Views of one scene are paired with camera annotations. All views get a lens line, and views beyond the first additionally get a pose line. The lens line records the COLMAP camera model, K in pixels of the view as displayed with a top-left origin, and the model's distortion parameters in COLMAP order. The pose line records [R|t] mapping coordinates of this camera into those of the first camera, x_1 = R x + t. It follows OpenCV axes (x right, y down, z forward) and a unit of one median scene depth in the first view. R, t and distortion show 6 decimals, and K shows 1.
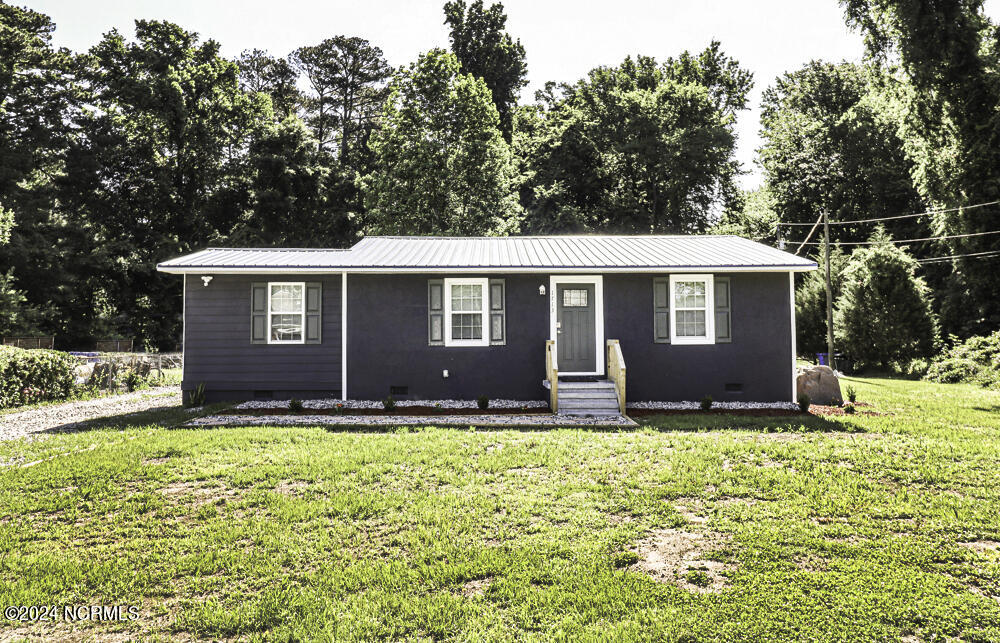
lens RADIAL K [[821.8, 0, 488.3], [0, 821.8, 322.7], [0, 0, 1]] dist [0.012072, -0.001790]
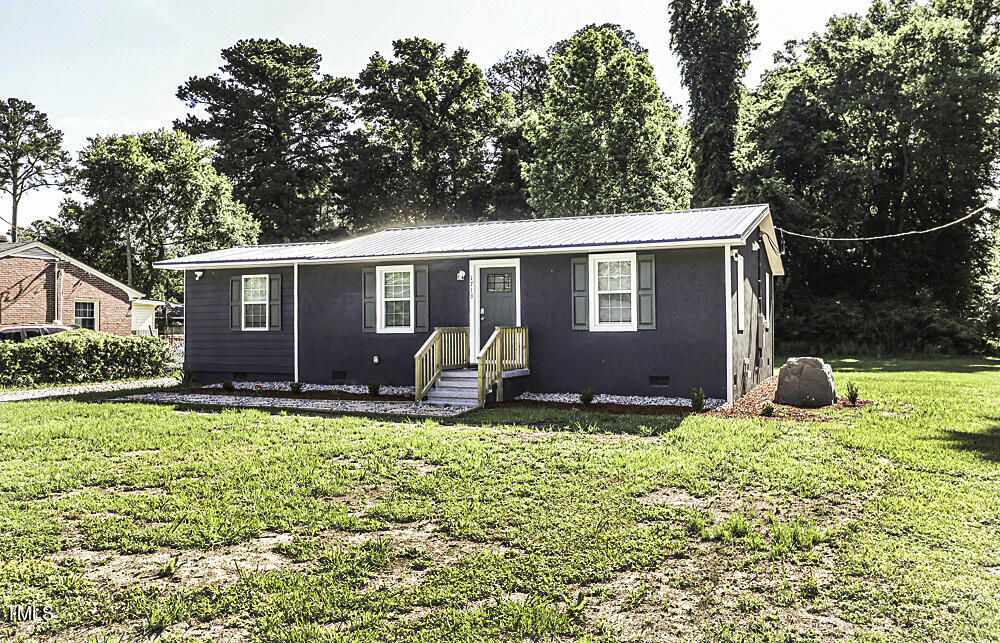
lens RADIAL K [[821.8, 0, 488.3], [0, 821.8, 322.7], [0, 0, 1]] dist [0.012072, -0.001790]
pose [[0.907496, -0.003686, -0.420045, 0.487755], [0.009778, 0.999876, 0.012351, 0.004397], [0.419947, -0.015316, 0.907419, 0.126172]]
